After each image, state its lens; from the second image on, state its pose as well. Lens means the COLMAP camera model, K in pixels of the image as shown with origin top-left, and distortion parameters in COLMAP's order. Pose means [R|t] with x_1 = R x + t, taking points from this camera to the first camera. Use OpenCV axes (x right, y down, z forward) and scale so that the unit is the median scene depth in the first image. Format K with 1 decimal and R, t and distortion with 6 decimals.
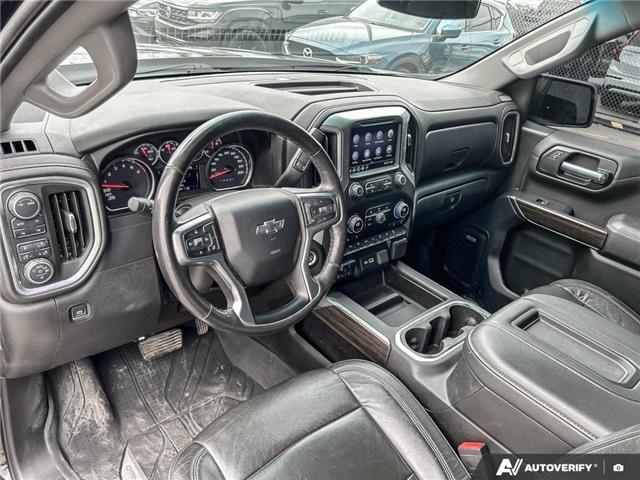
lens RADIAL K [[464.9, 0, 320.0], [0, 464.9, 240.0], [0, 0, 1]] dist [0.042649, 0.000387]
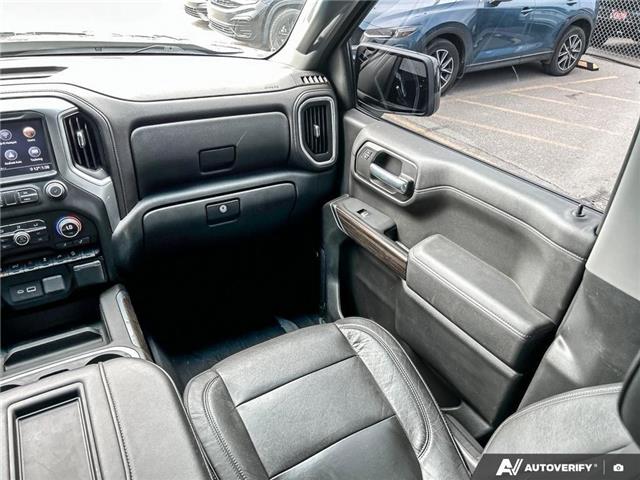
lens RADIAL K [[464.9, 0, 320.0], [0, 464.9, 240.0], [0, 0, 1]] dist [0.042649, 0.000387]
pose [[0.977365, 0.038796, -0.207974, 0.620711], [-0.030461, 0.998605, 0.043136, -0.074241], [0.209357, -0.035825, 0.977183, 0.247310]]
